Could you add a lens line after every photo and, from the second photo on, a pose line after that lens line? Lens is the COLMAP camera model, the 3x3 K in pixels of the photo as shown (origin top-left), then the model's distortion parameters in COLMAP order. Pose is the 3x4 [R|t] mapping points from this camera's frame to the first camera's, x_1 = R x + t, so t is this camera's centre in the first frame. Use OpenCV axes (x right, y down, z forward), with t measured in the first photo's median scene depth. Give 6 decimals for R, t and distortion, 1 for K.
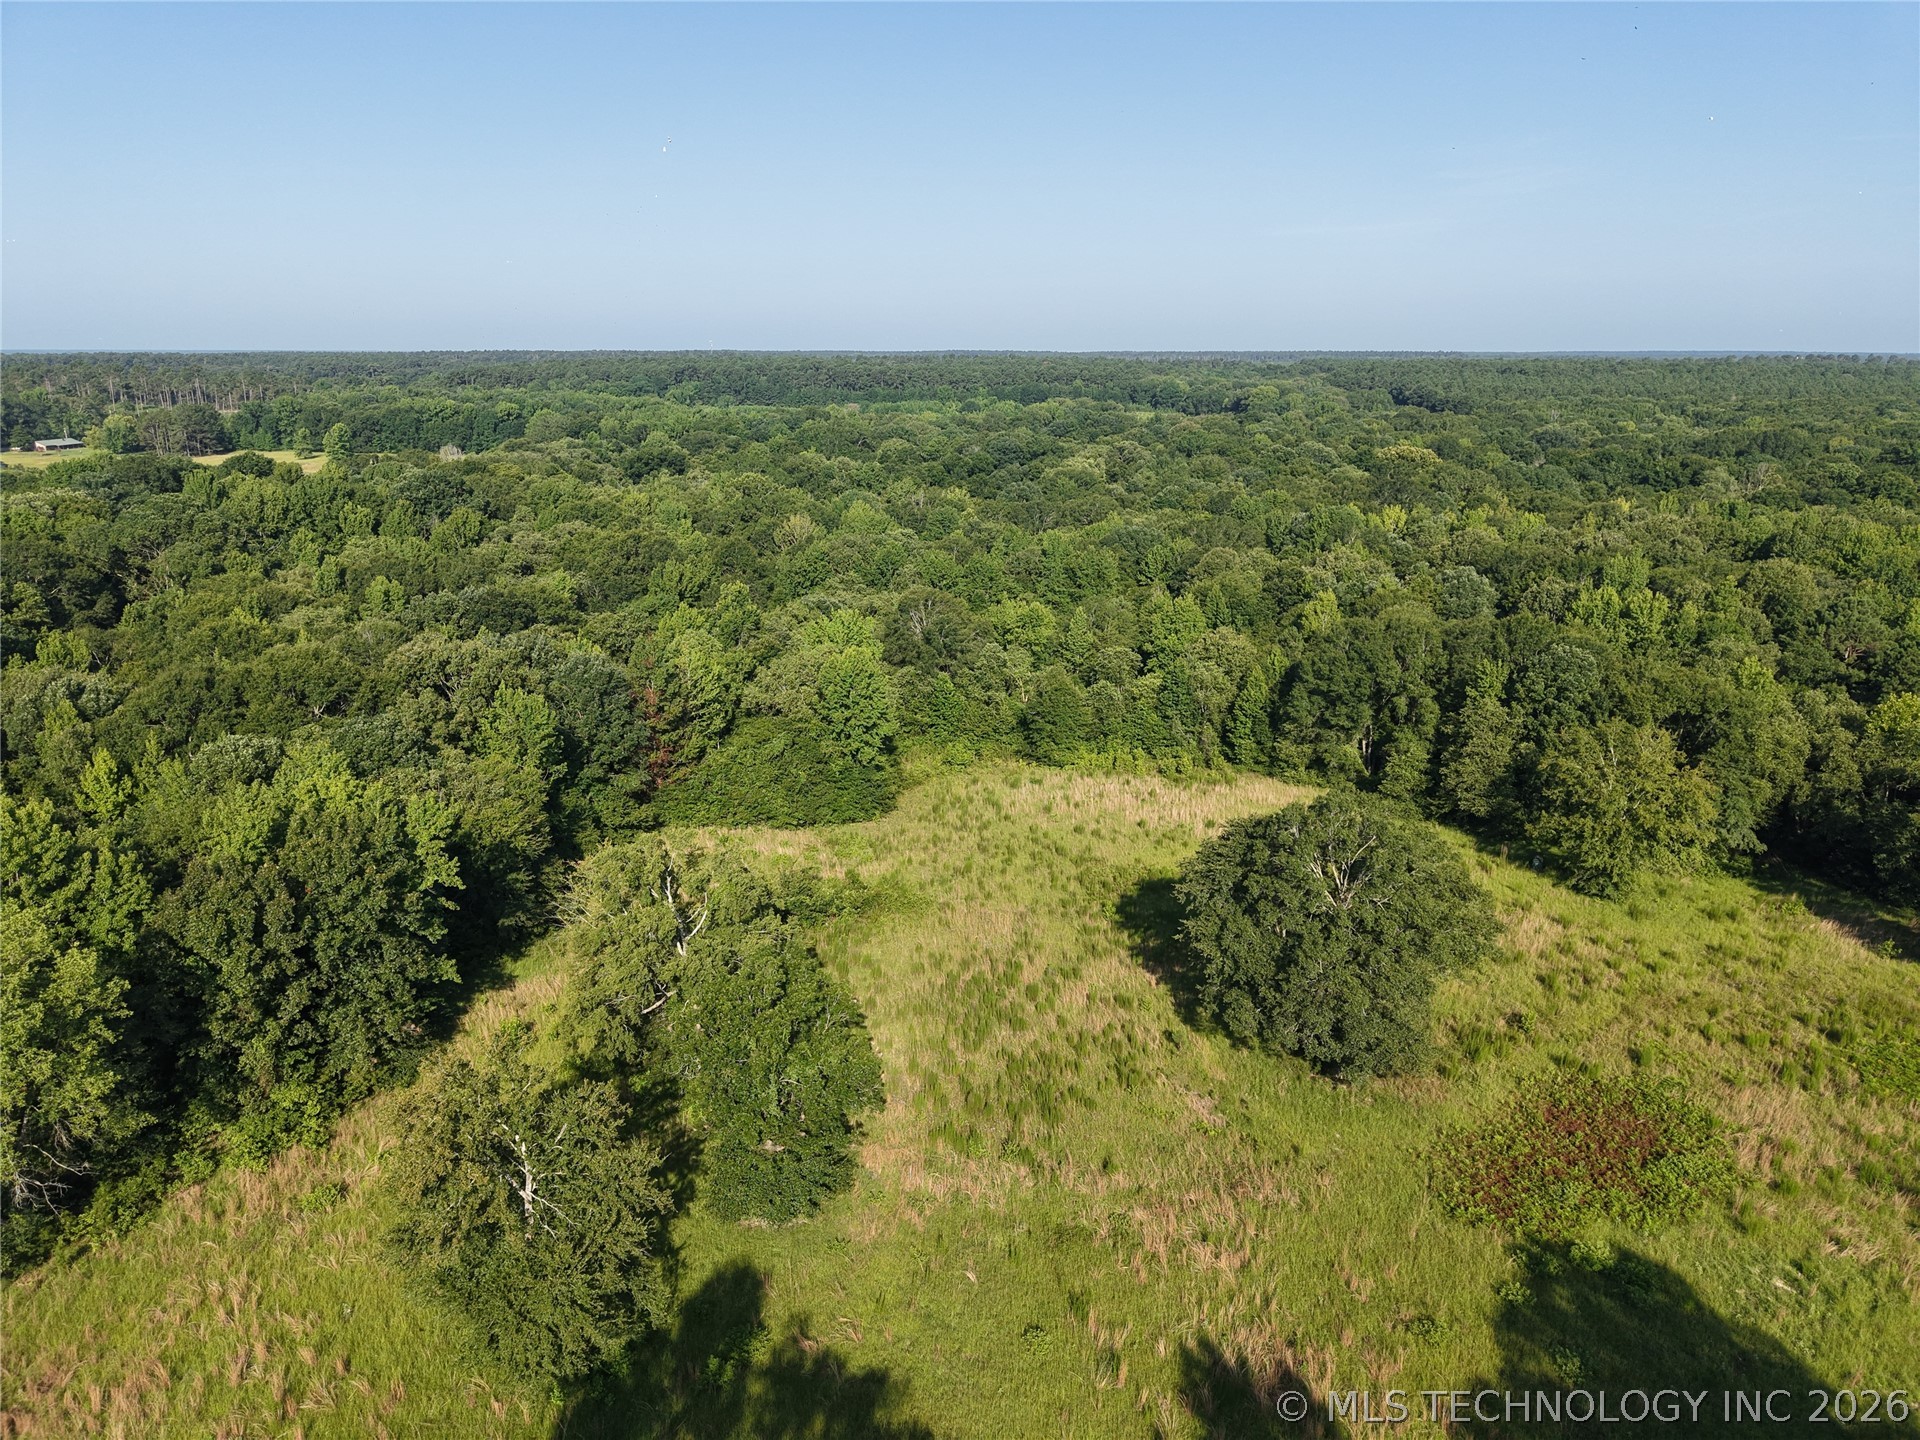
lens RADIAL K [[1284.0, 0, 958.5], [0, 1284.0, 720.5], [0, 0, 1]] dist [0.035574, -0.034544]
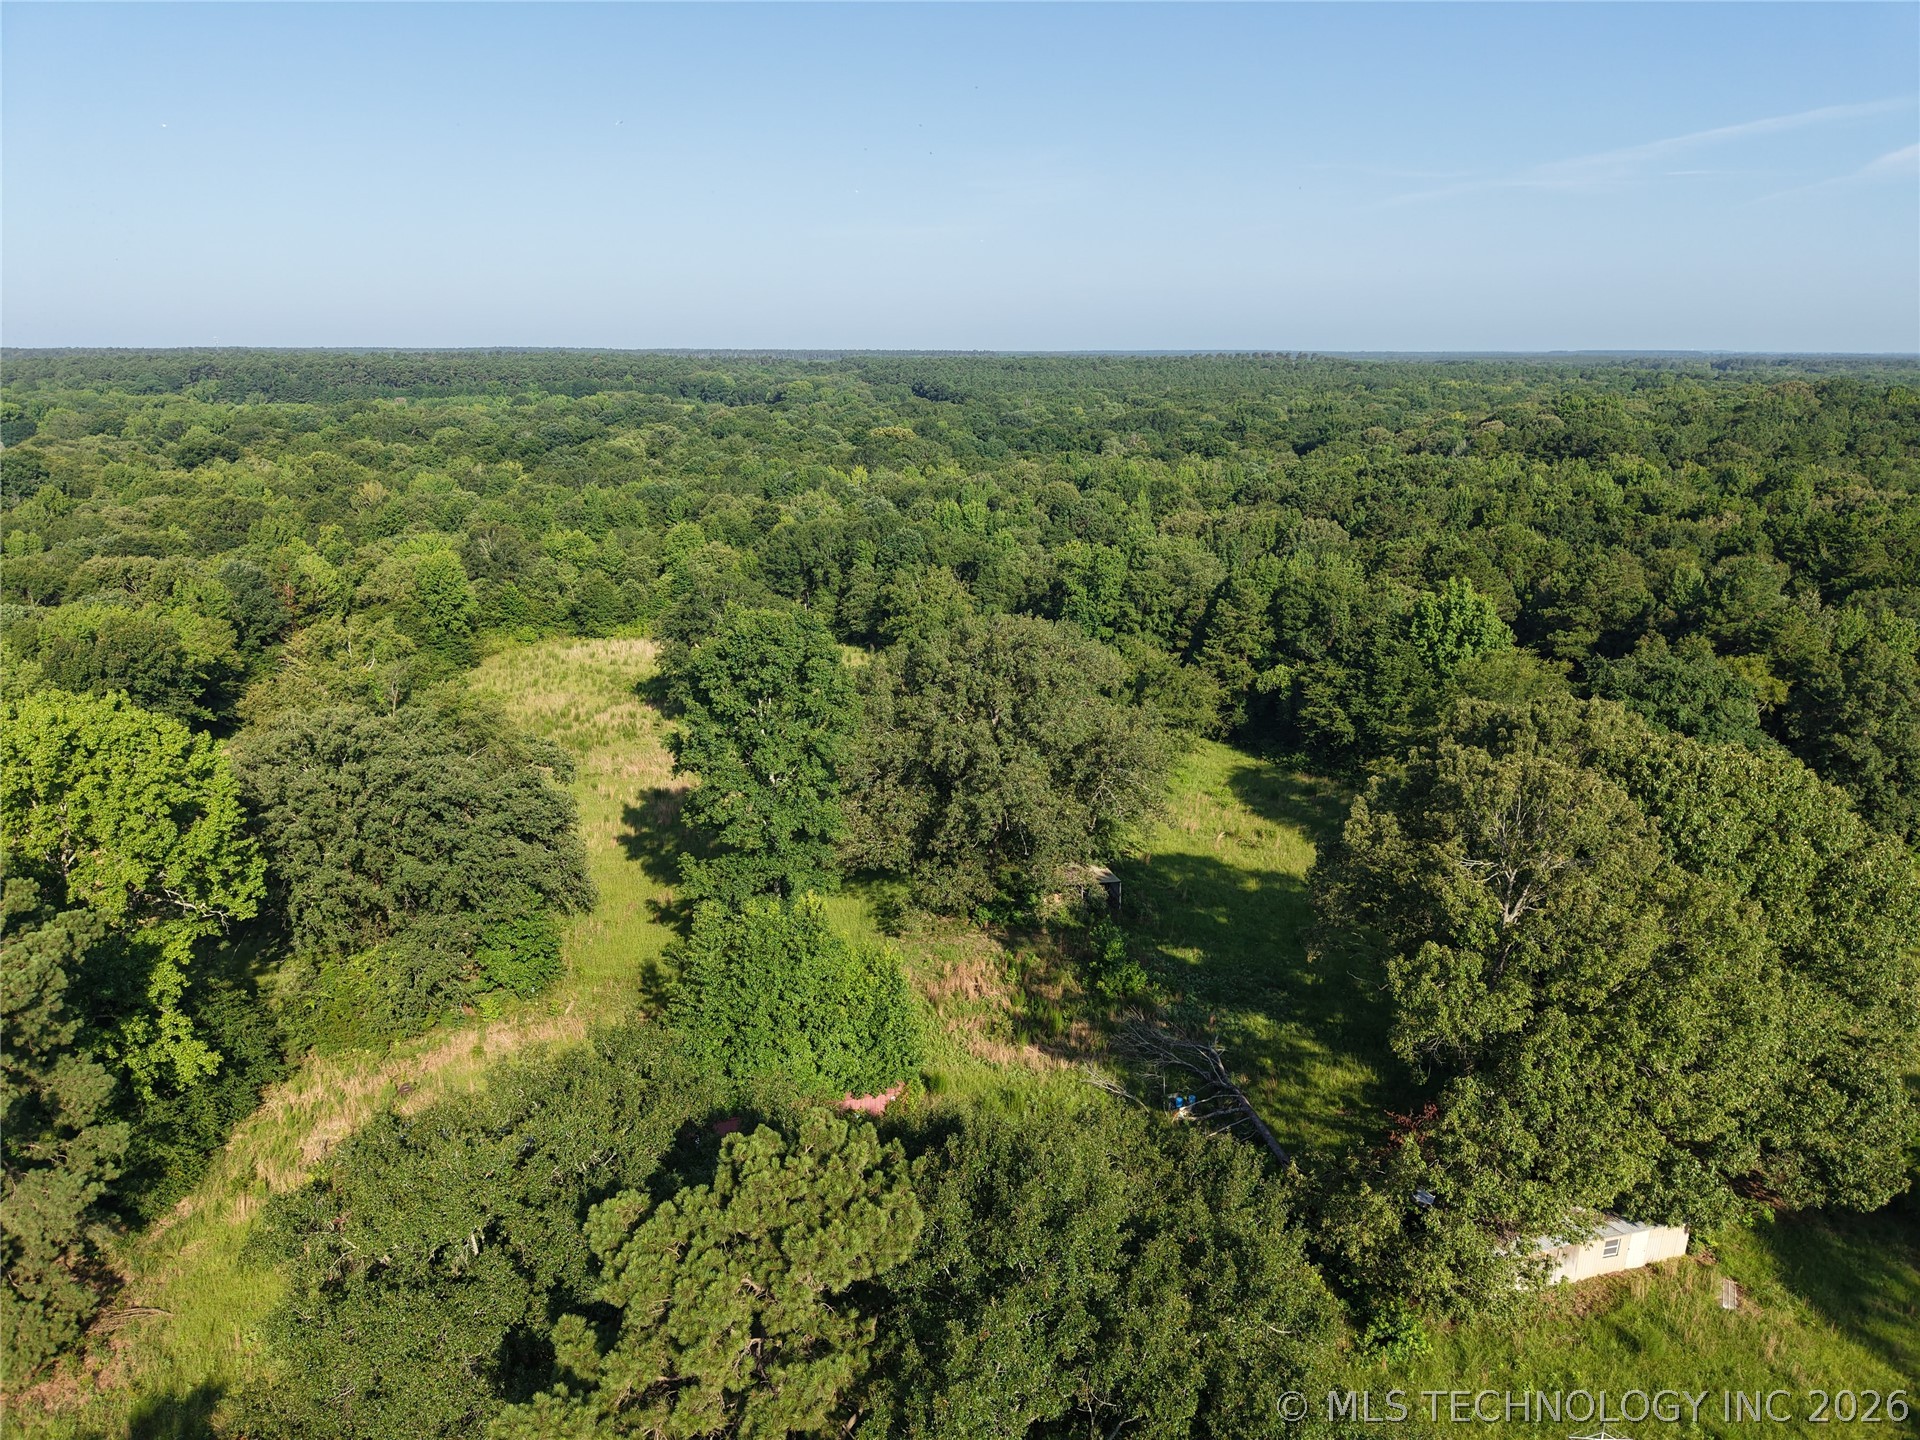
lens RADIAL K [[1284.0, 0, 960.5], [0, 1284.0, 722.5], [0, 0, 1]] dist [0.035574, -0.034544]
pose [[0.947375, -0.088542, 0.307637, 0.007321], [0.087533, 0.996015, 0.017105, 0.130867], [-0.307926, 0.010724, 0.951350, -0.452452]]
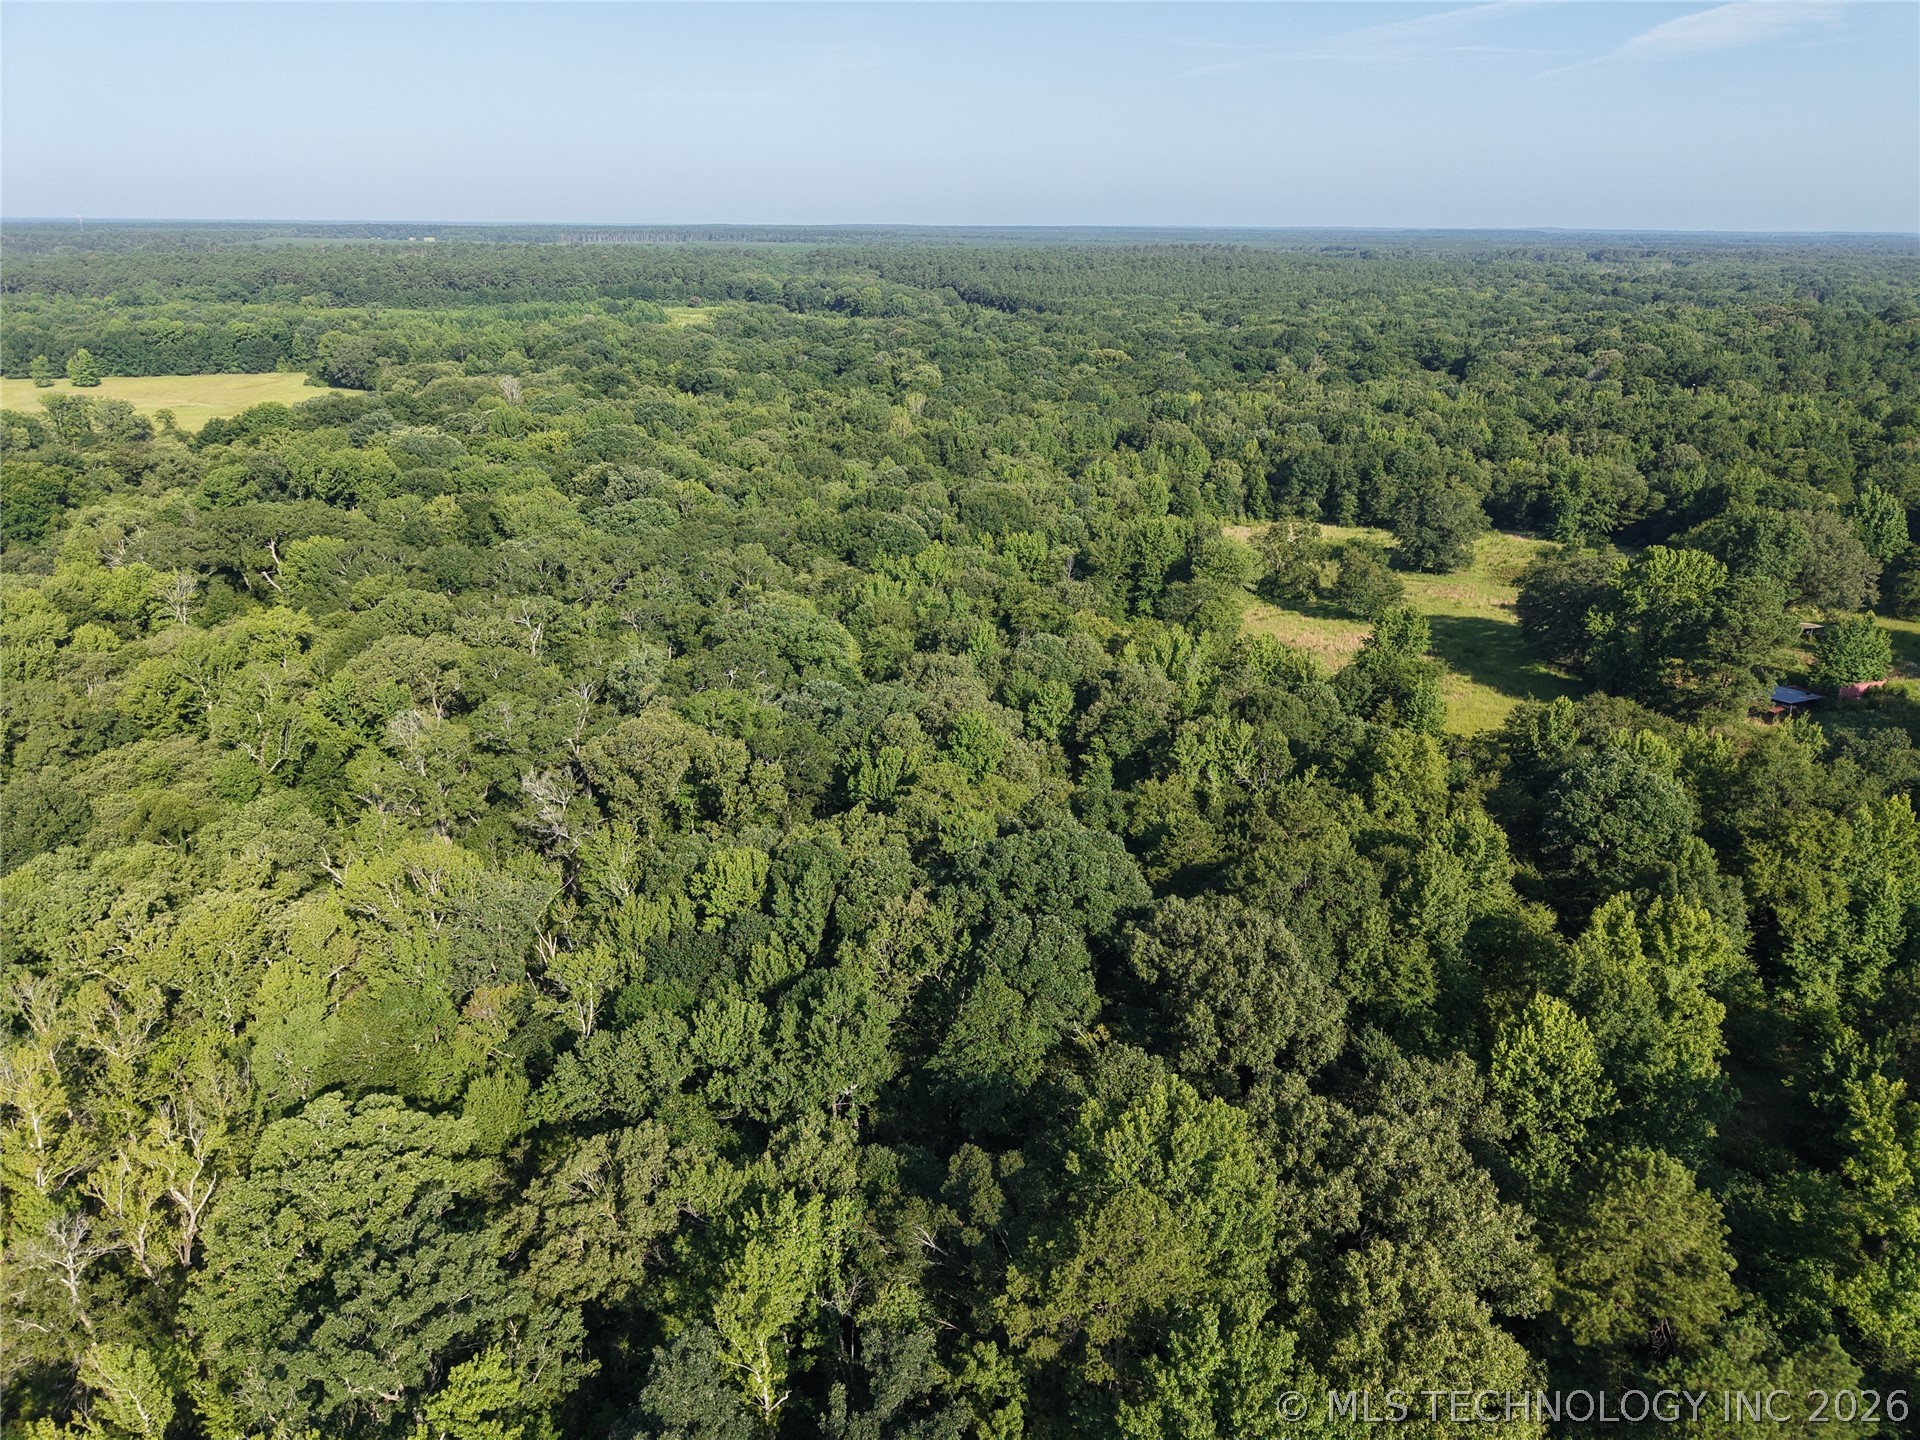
lens RADIAL K [[1284.0, 0, 965.9], [0, 1284.0, 731.3], [0, 0, 1]] dist [0.035574, -0.034544]
pose [[0.902634, -0.153054, 0.402275, -1.117241], [0.112424, 0.986031, 0.122897, 0.061373], [-0.415466, -0.065705, 0.907233, -0.781116]]
